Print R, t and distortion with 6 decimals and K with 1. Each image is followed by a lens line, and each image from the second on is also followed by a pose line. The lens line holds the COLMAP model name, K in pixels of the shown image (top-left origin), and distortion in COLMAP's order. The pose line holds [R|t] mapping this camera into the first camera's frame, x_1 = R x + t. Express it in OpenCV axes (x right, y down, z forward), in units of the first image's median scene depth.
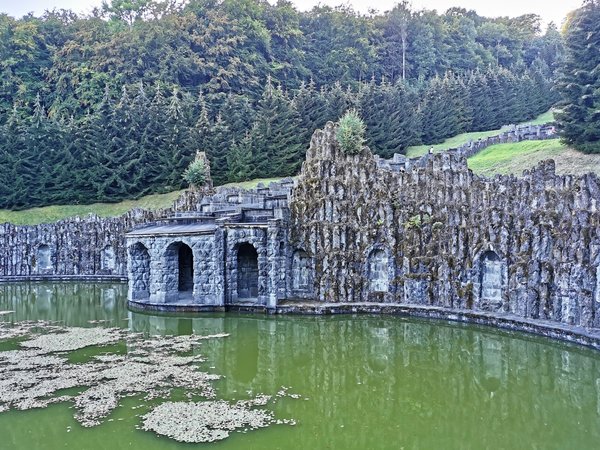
lens RADIAL K [[434.2, 0, 301.2], [0, 434.2, 228.6], [0, 0, 1]] dist [0.059067, -0.029136]
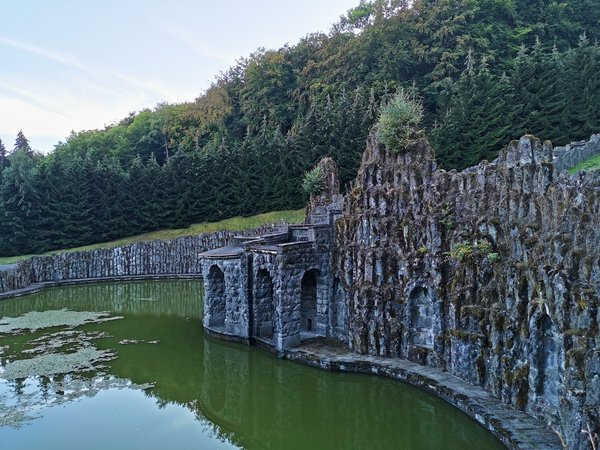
lens RADIAL K [[434.2, 0, 300.1], [0, 434.2, 226.6], [0, 0, 1]] dist [0.059067, -0.029136]
pose [[0.821960, -0.009422, -0.569468, 0.415281], [0.016385, 0.999840, 0.007107, -0.057588], [0.569310, -0.015172, 0.821983, 0.313999]]
